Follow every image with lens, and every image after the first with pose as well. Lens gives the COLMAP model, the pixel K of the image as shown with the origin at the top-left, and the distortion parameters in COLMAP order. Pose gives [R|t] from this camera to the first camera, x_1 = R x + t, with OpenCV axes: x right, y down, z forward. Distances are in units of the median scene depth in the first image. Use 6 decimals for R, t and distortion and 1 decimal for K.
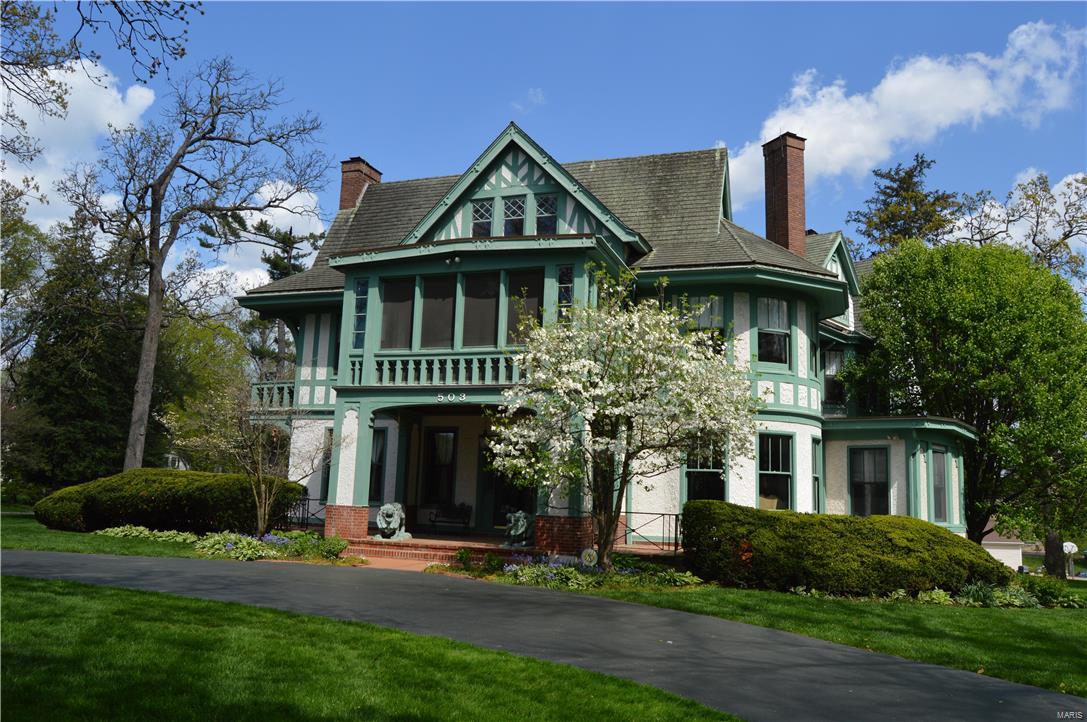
lens RADIAL K [[863.2, 0, 543.5], [0, 863.2, 361.0], [0, 0, 1]] dist [-0.085372, 0.031544]
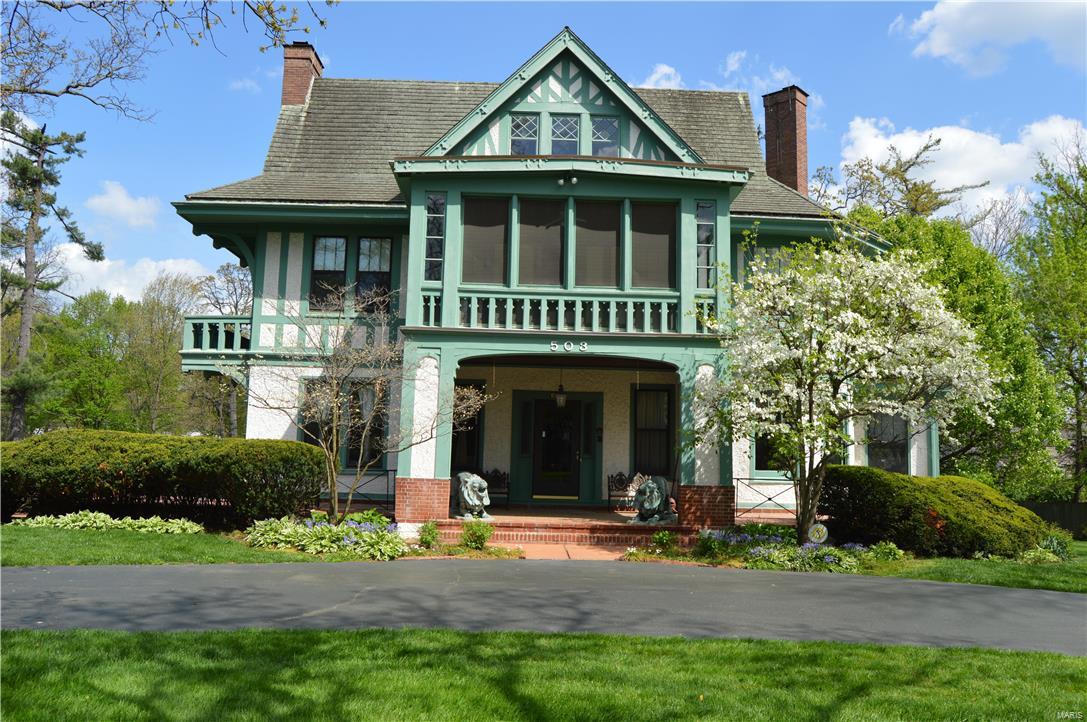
lens RADIAL K [[863.2, 0, 543.5], [0, 863.2, 361.0], [0, 0, 1]] dist [-0.085372, 0.031544]
pose [[0.931438, 0.027331, 0.362872, -0.401683], [-0.048937, 0.997525, 0.050482, 0.014181], [-0.360595, -0.064779, 0.930470, 0.217641]]
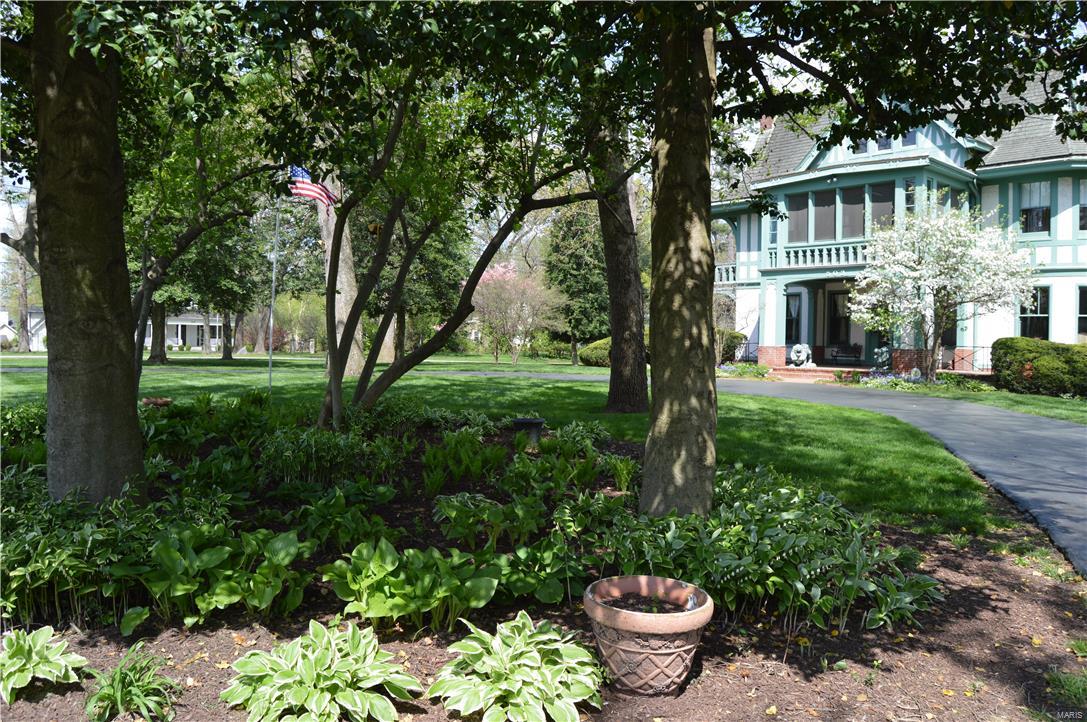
lens RADIAL K [[863.2, 0, 543.5], [0, 863.2, 361.0], [0, 0, 1]] dist [-0.085372, 0.031544]
pose [[0.866385, -0.010733, -0.499261, 0.181643], [0.096307, 0.984592, 0.145958, -0.068896], [0.490002, -0.174538, 0.854070, -0.514127]]
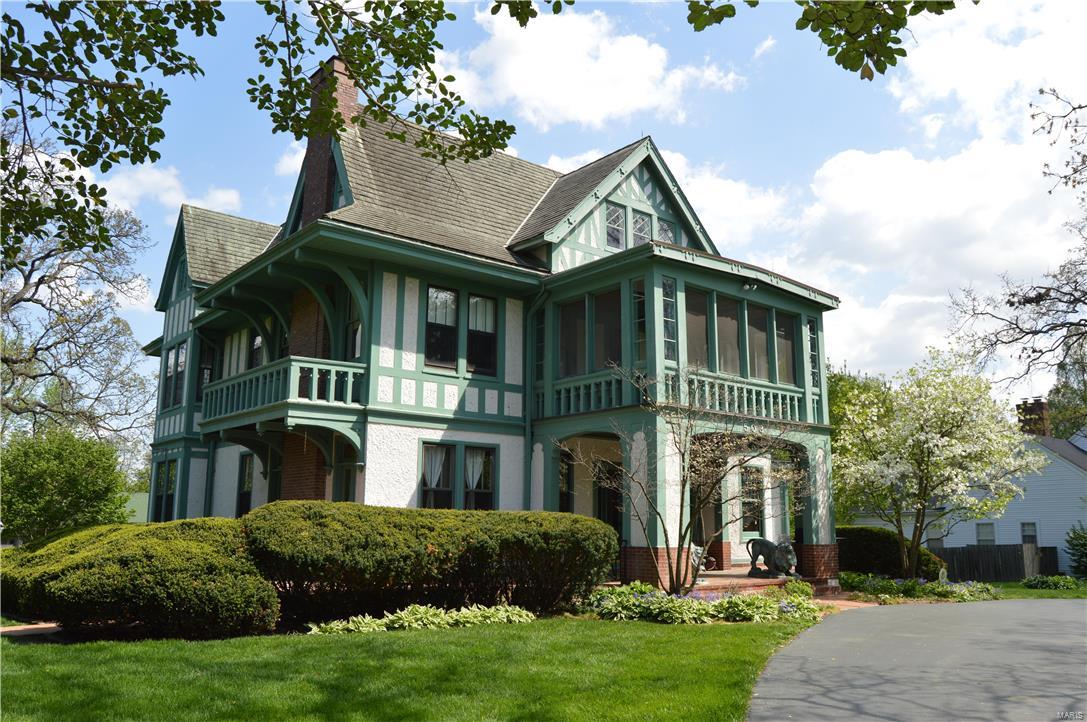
lens RADIAL K [[863.2, 0, 543.5], [0, 863.2, 361.0], [0, 0, 1]] dist [-0.085372, 0.031544]
pose [[0.501379, 0.132125, 0.855080, -0.990219], [-0.127446, 0.988769, -0.078054, 0.067610], [-0.855790, -0.069842, 0.512588, 0.663671]]
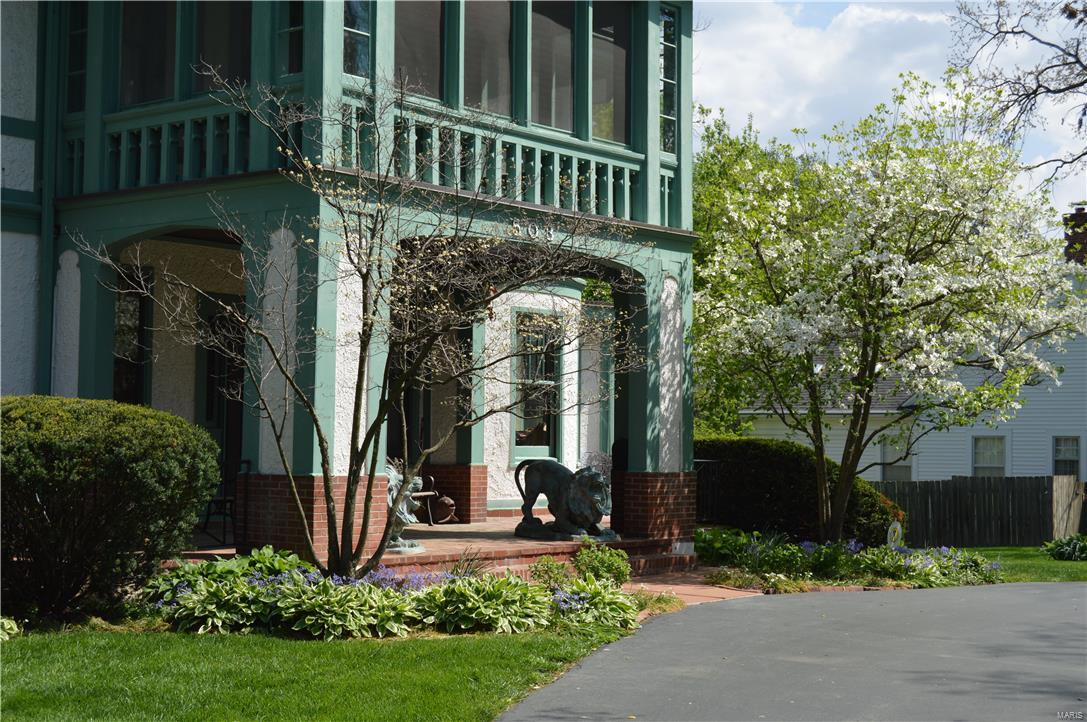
lens RADIAL K [[1715.3, 0, 543.5], [0, 1715.3, 361.0], [0, 0, 1]] dist [-0.034228, 0.000644]
pose [[0.304134, 0.011034, 0.952565, -0.913473], [-0.151403, 0.987783, 0.036898, 0.070794], [-0.940521, -0.155443, 0.302089, 0.658217]]
